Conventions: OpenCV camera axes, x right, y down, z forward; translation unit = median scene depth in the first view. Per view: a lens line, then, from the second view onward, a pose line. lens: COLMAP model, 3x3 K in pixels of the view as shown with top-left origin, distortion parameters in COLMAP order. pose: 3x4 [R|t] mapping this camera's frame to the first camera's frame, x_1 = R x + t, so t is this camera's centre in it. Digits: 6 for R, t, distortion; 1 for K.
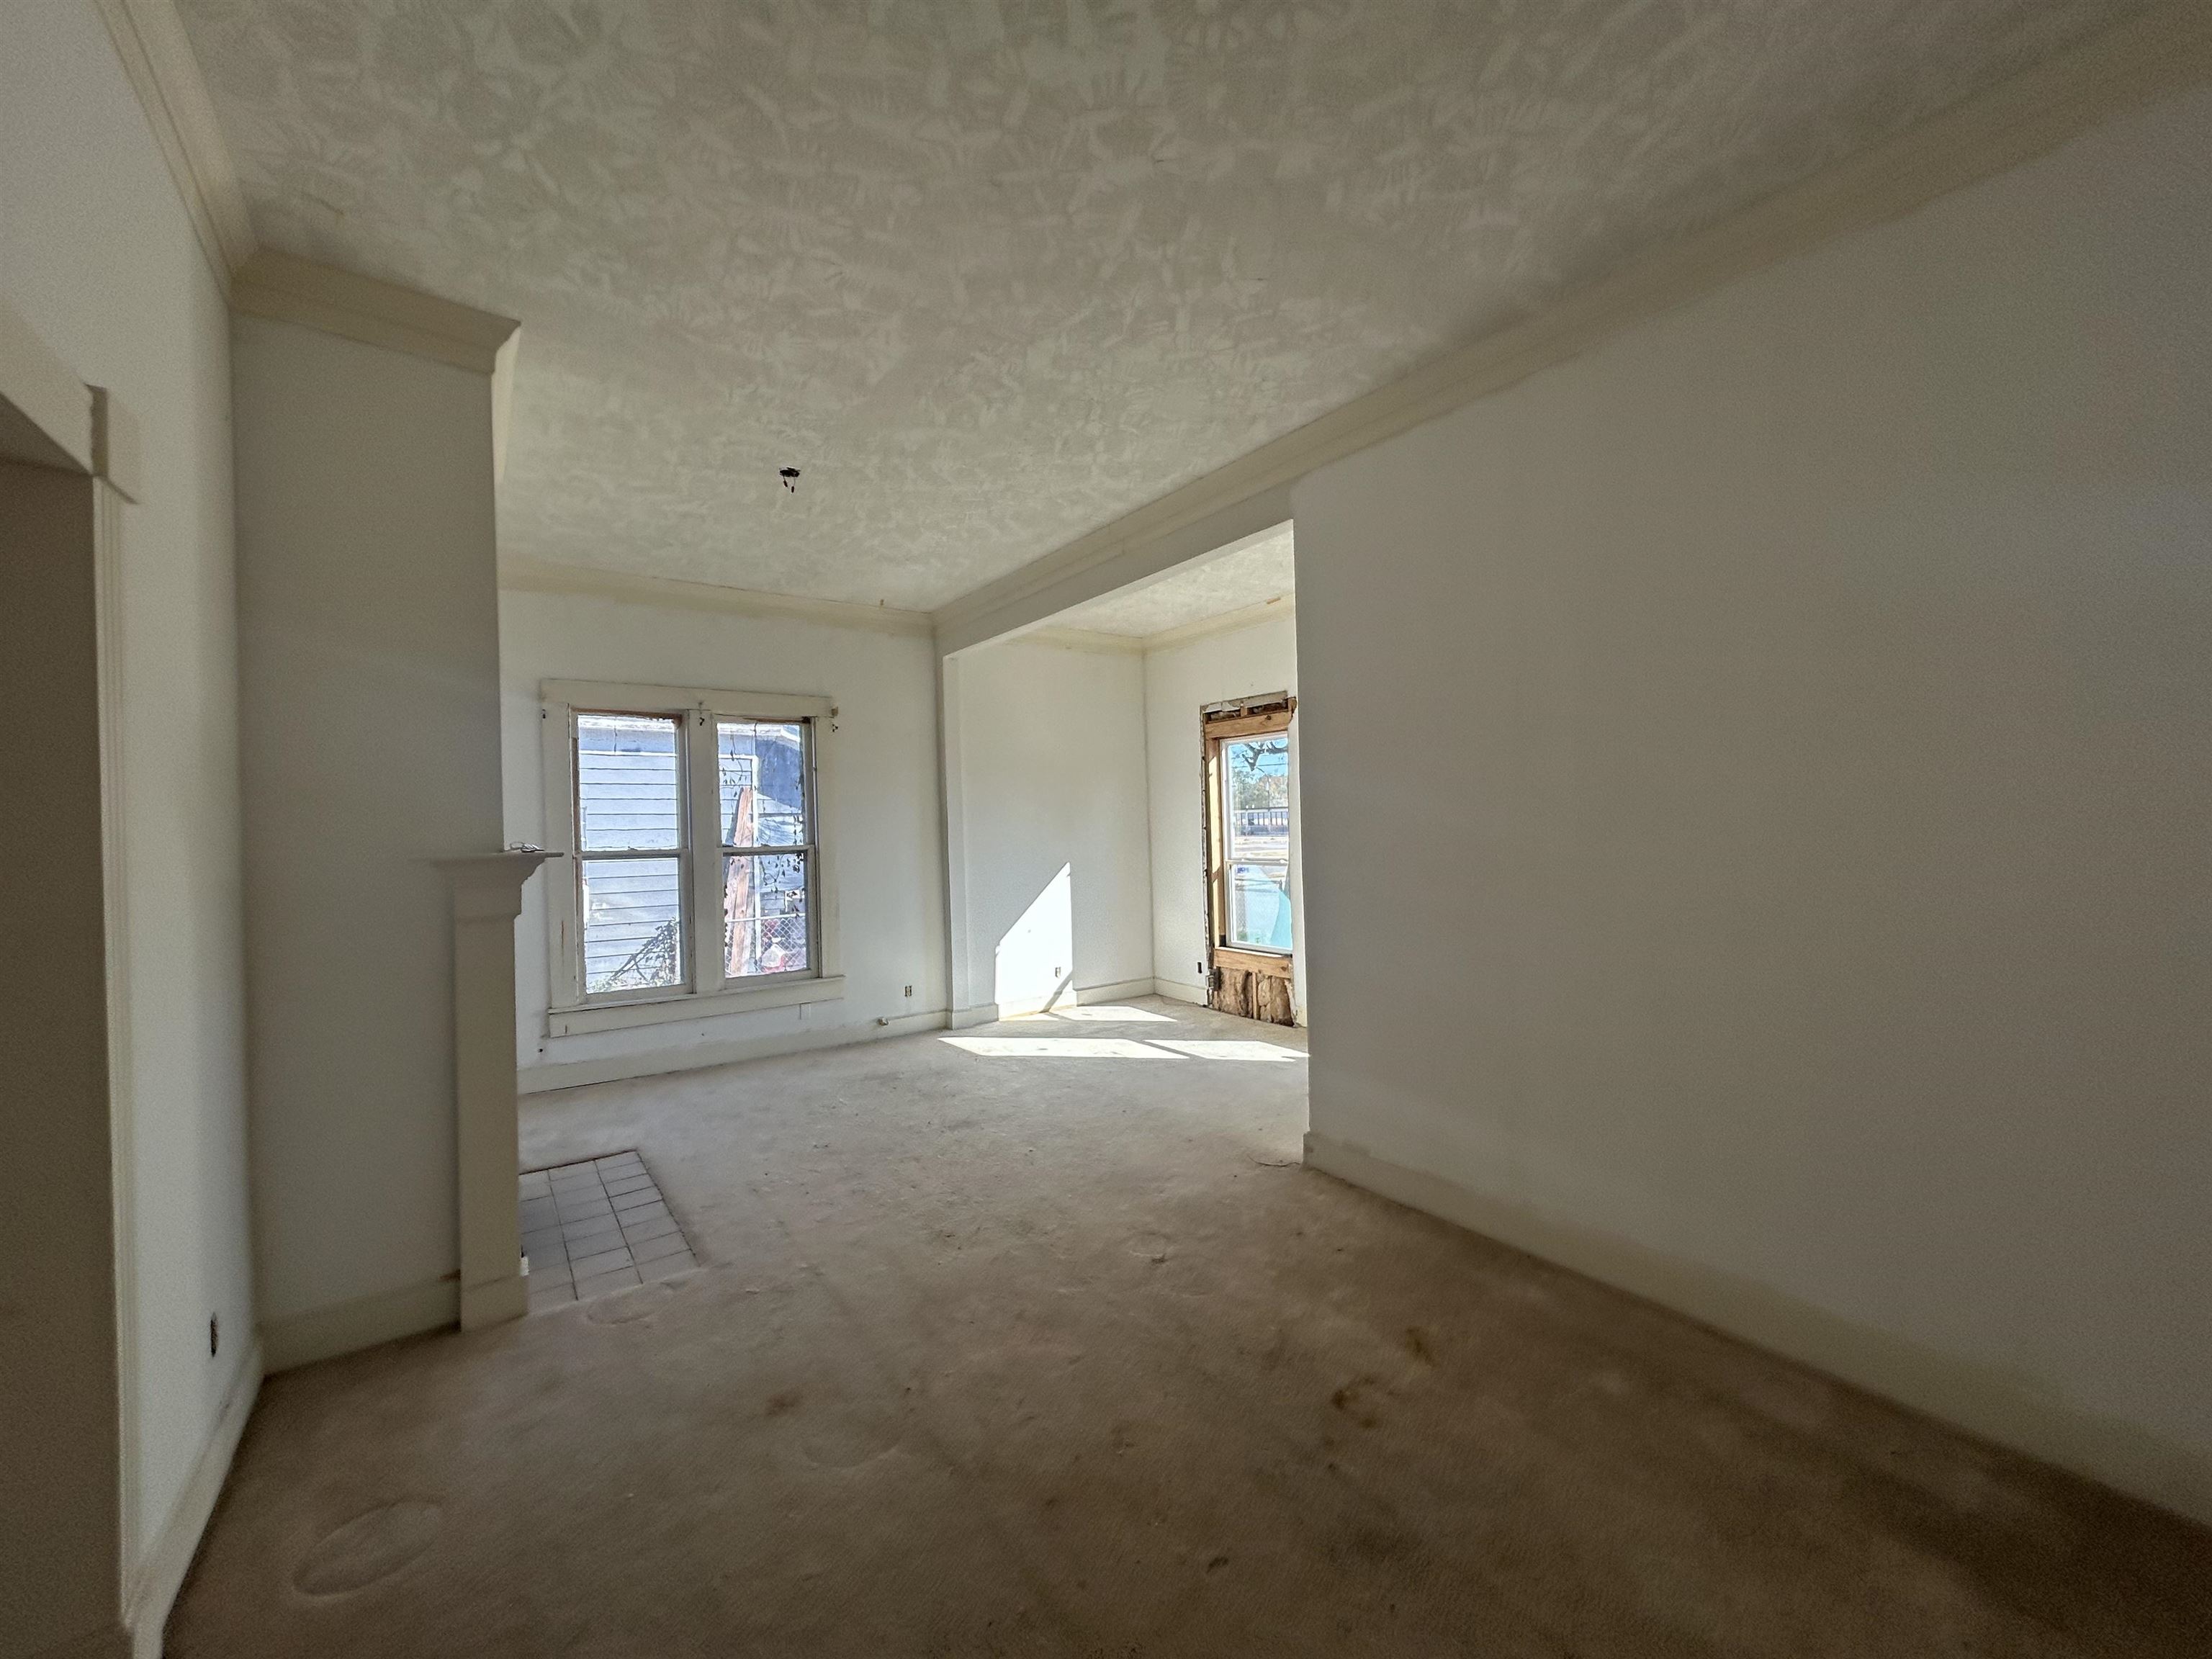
lens RADIAL K [[886.9, 0, 1108.1], [0, 886.9, 834.0], [0, 0, 1]] dist [-0.001643, 0.001022]
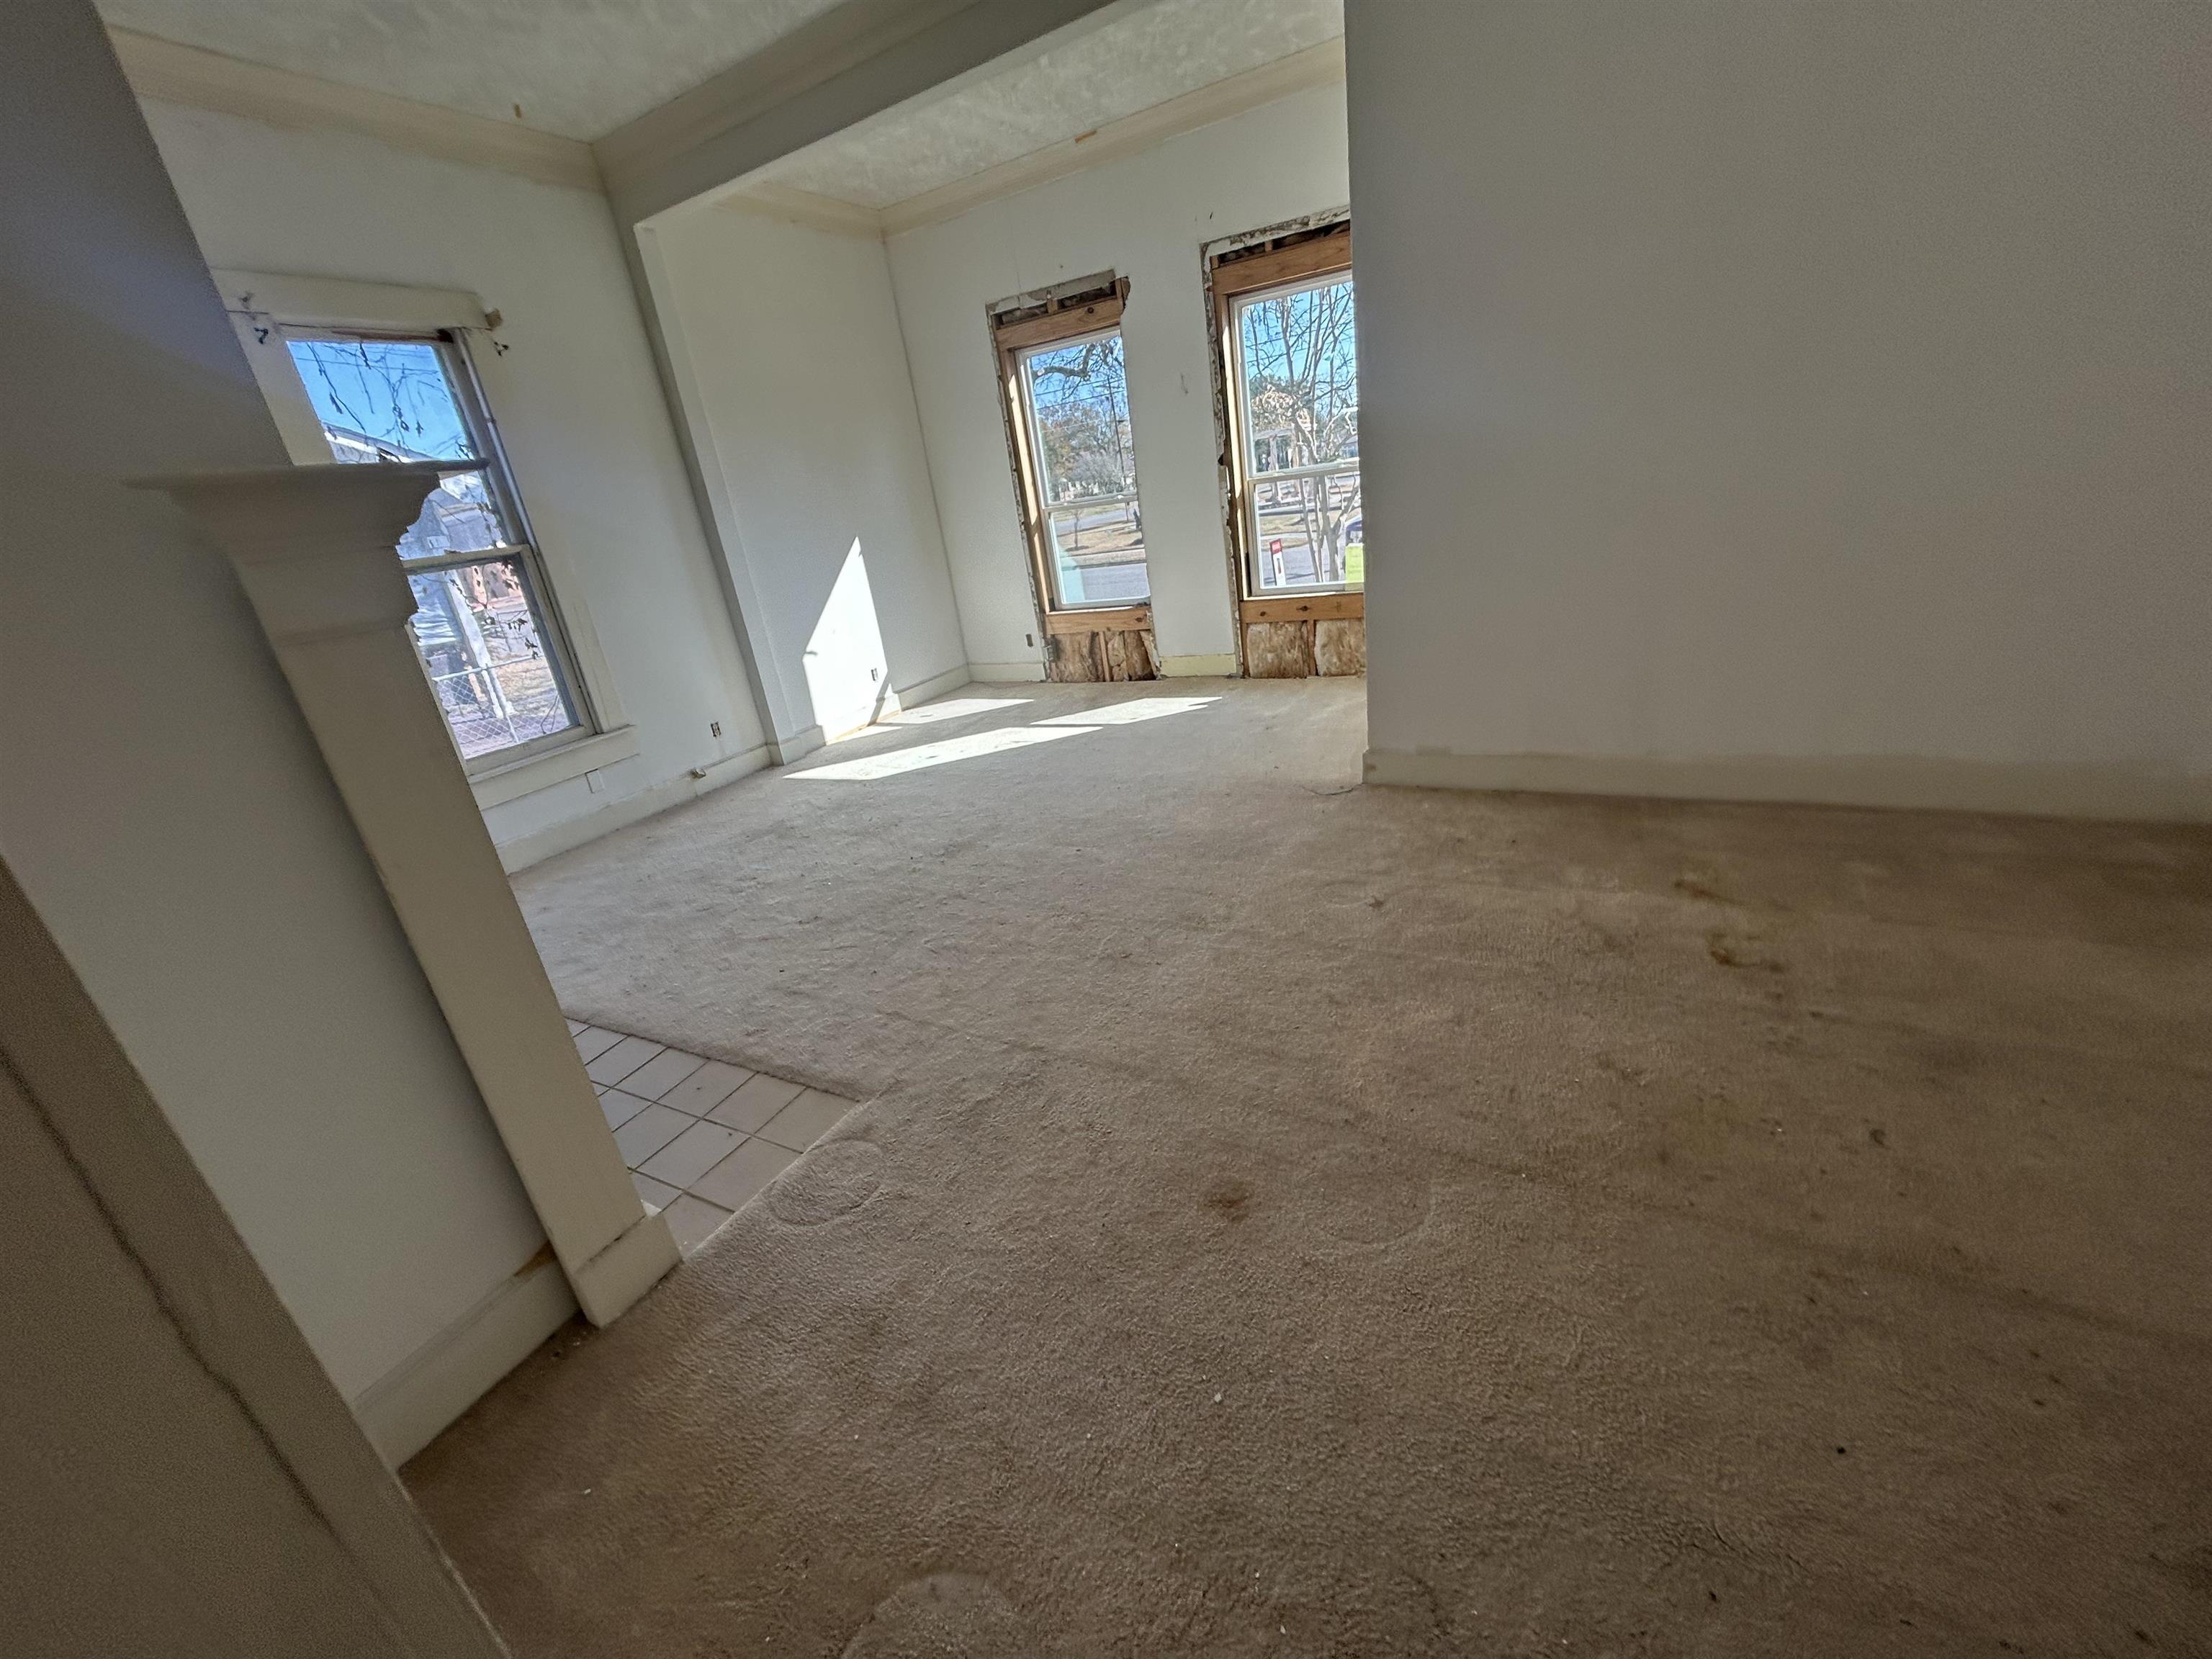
lens RADIAL K [[886.9, 0, 1099.9], [0, 886.9, 820.8], [0, 0, 1]] dist [-0.001643, 0.001022]
pose [[0.898949, -0.248854, 0.360503, -0.241128], [0.123874, 0.933788, 0.335700, 0.037169], [-0.420174, -0.257120, 0.870255, 0.185086]]
